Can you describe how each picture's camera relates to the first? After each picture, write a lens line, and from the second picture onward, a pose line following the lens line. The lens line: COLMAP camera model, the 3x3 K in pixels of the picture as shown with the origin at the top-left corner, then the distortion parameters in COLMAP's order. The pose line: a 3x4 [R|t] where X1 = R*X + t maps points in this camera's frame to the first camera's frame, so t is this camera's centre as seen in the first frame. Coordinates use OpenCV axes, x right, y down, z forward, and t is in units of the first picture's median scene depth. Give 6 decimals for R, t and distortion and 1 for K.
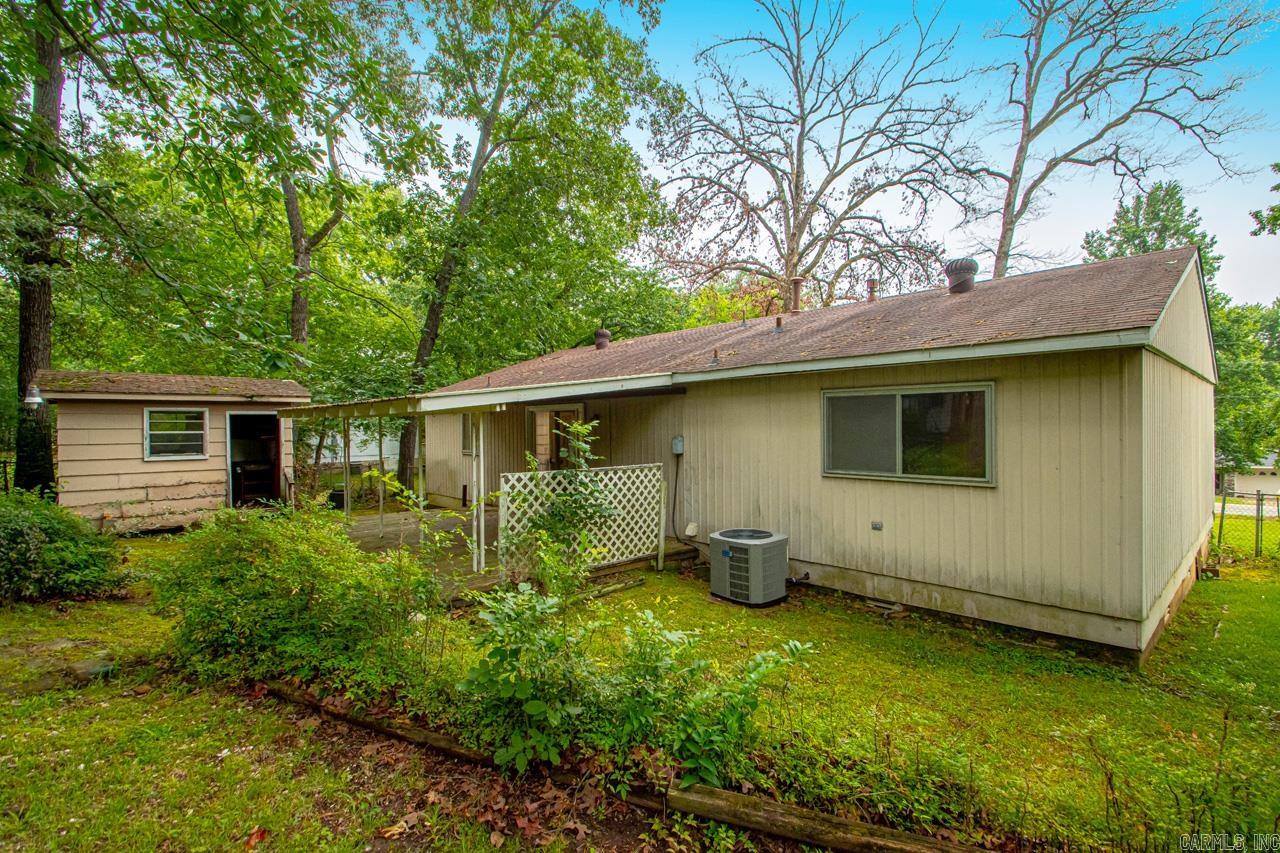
lens RADIAL K [[596.9, 0, 645.3], [0, 596.9, 425.2], [0, 0, 1]] dist [0.014537, -0.018209]
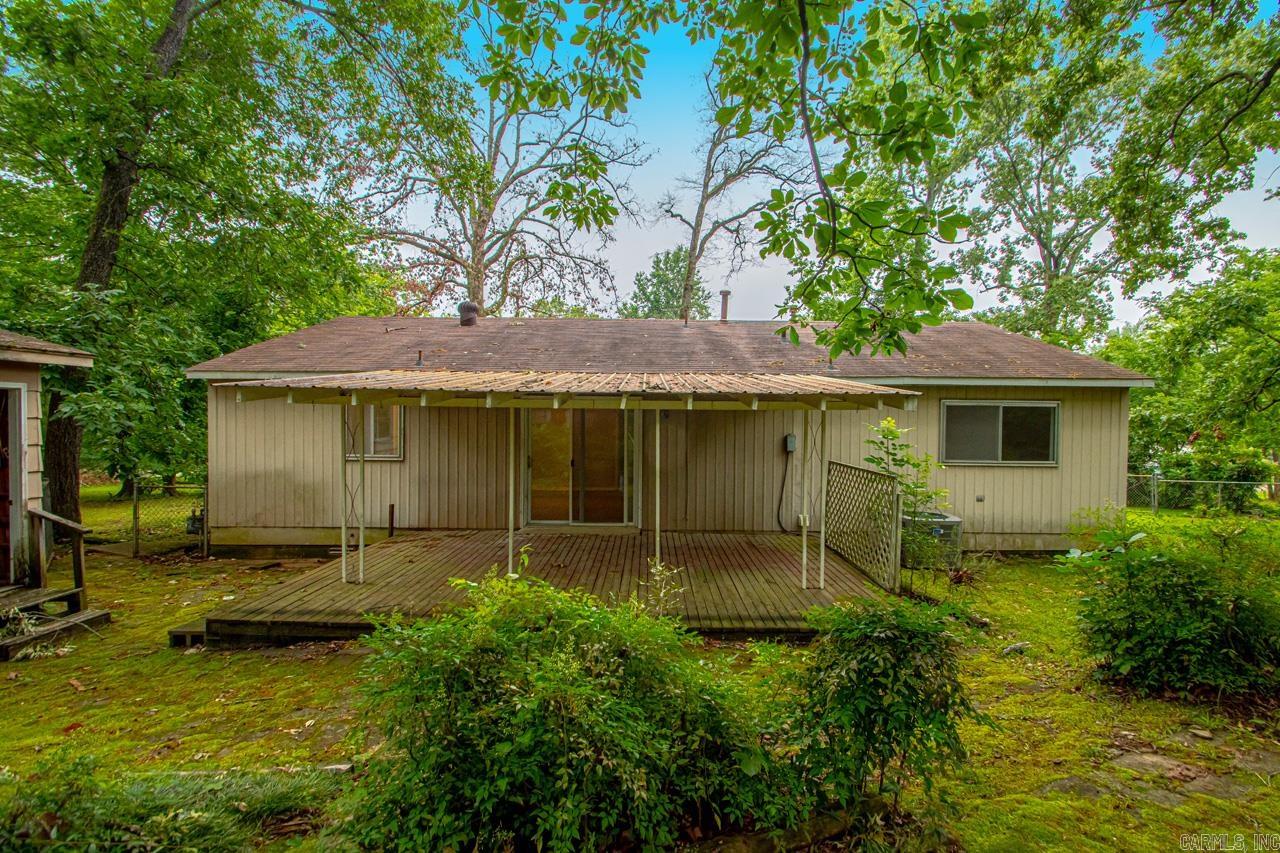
lens RADIAL K [[596.9, 0, 645.3], [0, 596.9, 425.2], [0, 0, 1]] dist [0.014537, -0.018209]
pose [[0.683837, 0.006232, 0.729608, -0.606744], [-0.016039, 0.999850, 0.006493, -0.000553], [-0.729458, -0.016142, 0.683835, 0.316347]]
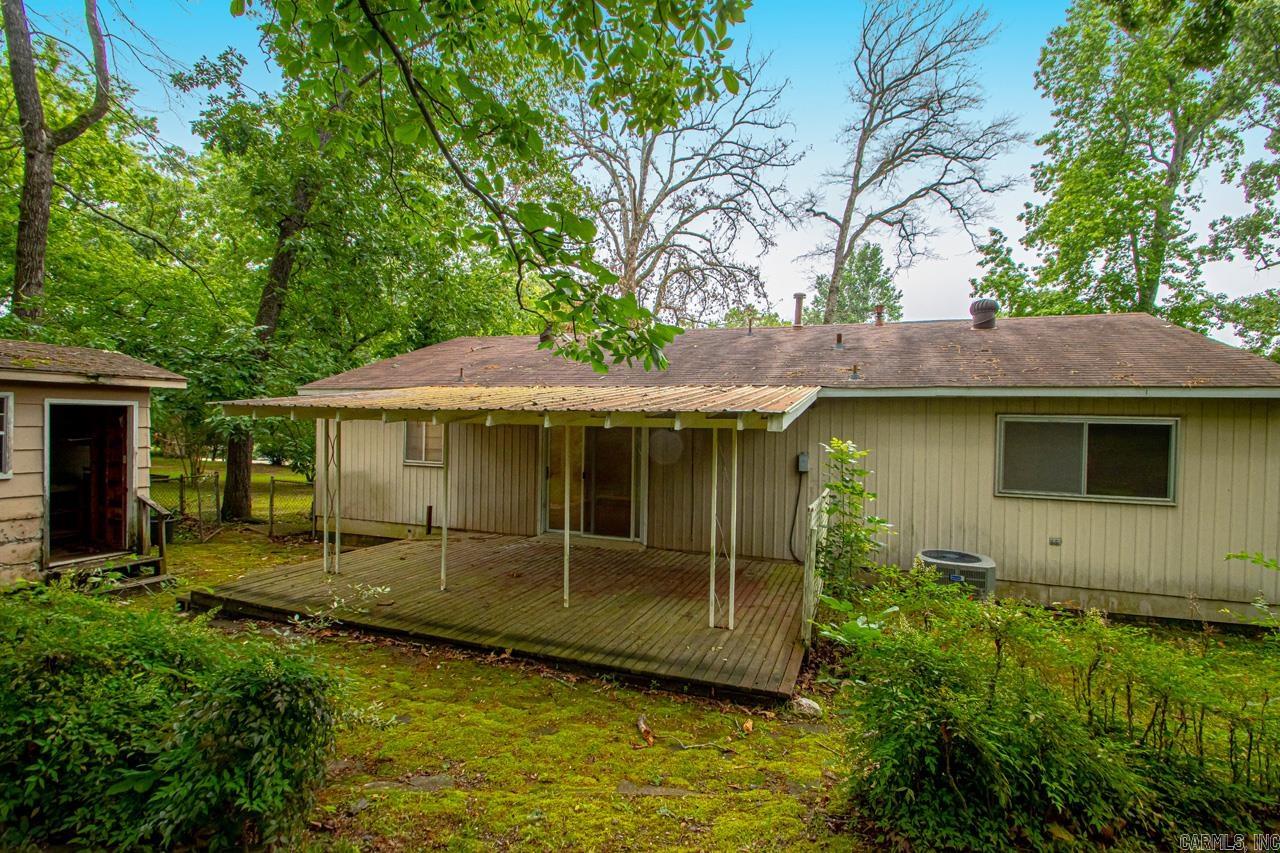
lens RADIAL K [[596.9, 0, 645.3], [0, 596.9, 425.2], [0, 0, 1]] dist [0.014537, -0.018209]
pose [[0.892162, 0.024670, 0.451041, -0.405258], [-0.028093, 0.999605, 0.000895, -0.013152], [-0.450841, -0.013469, 0.892503, 0.185416]]
